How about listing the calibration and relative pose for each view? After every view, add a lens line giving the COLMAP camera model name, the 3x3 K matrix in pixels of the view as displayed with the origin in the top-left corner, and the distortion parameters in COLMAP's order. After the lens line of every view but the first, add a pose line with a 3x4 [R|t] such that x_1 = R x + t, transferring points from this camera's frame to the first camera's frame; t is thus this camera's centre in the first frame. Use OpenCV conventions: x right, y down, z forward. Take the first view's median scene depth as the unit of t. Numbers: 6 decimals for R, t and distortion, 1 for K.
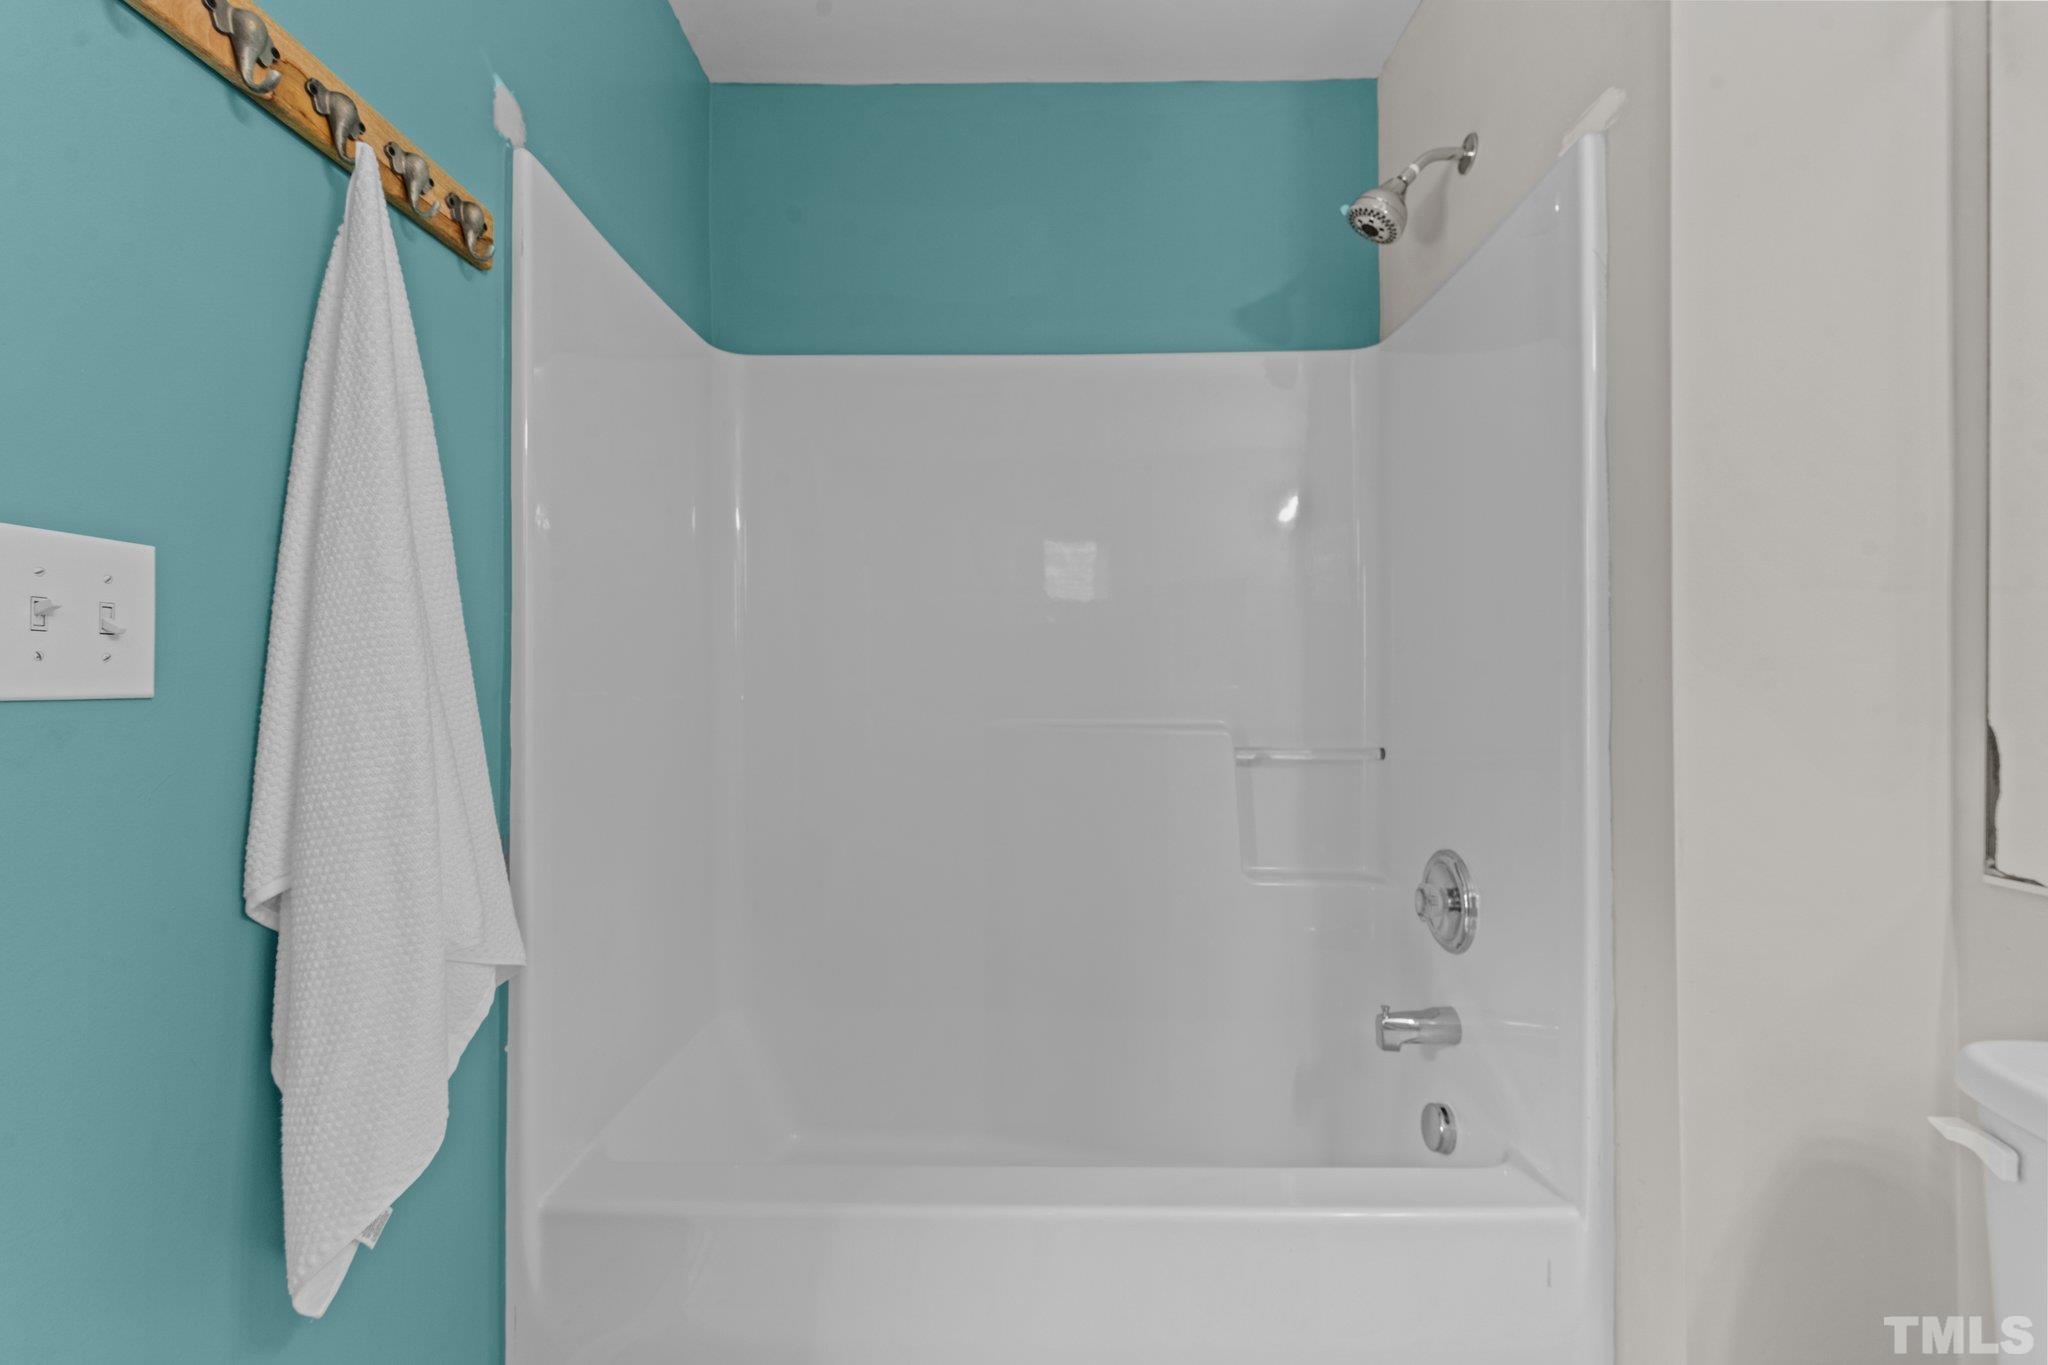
lens RADIAL K [[852.5, 0, 1025.0], [0, 852.5, 671.6], [0, 0, 1]] dist [-0.000158, 0.000161]
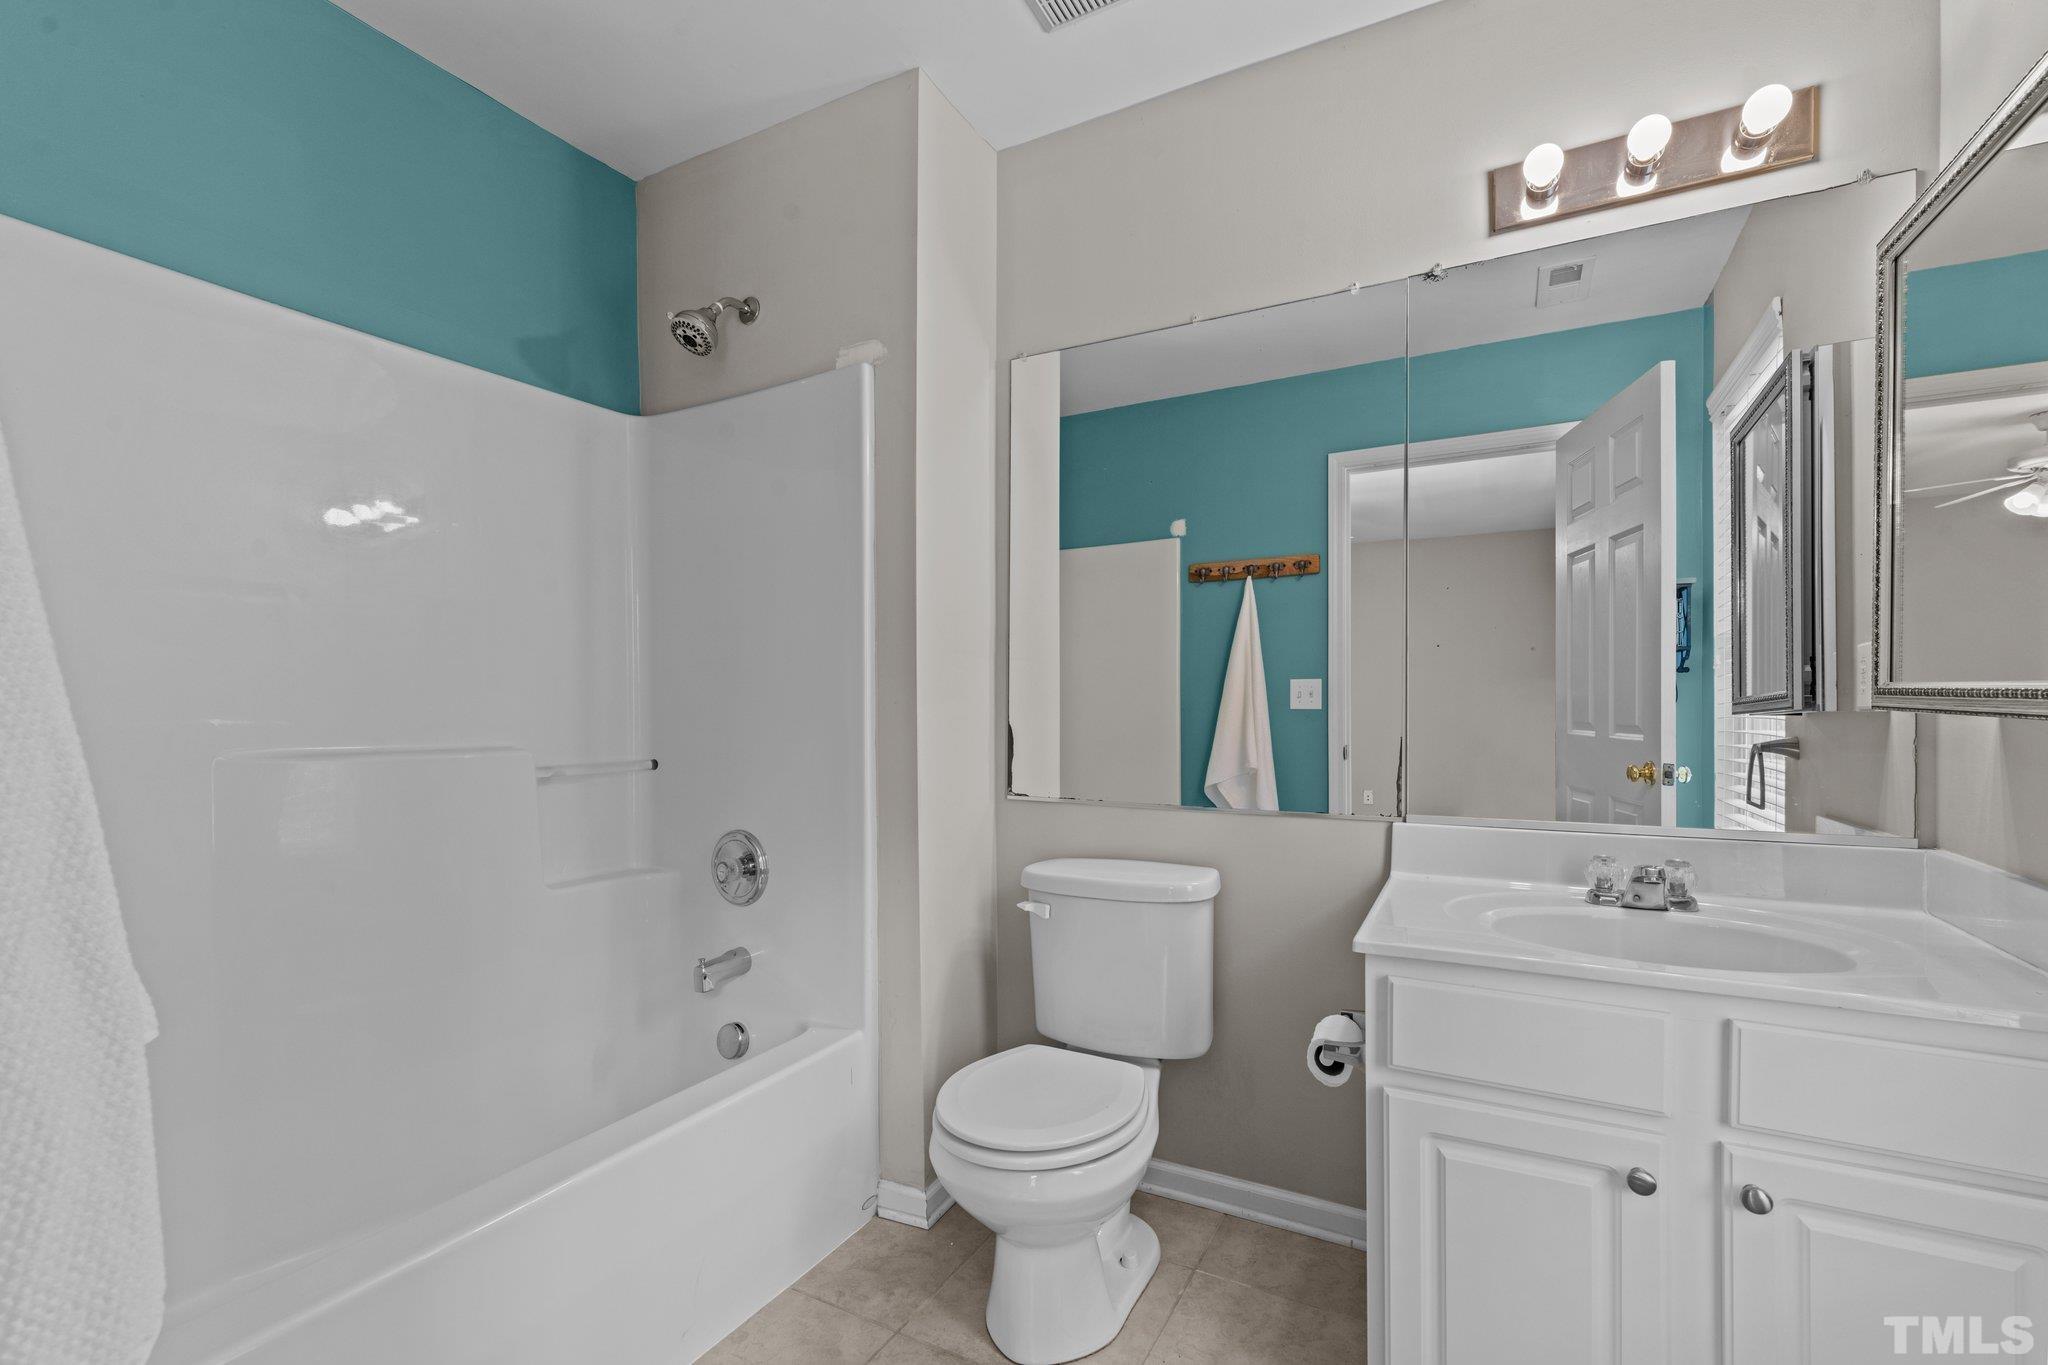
lens RADIAL K [[873.6, 0, 1019.2], [0, 873.6, 686.3], [0, 0, 1]] dist [0.000269, -0.000170]
pose [[0.480186, 0.019729, 0.876945, -0.504105], [-0.010997, 0.999804, -0.016471, 0.003000], [-0.877097, -0.001735, 0.480309, -0.038967]]
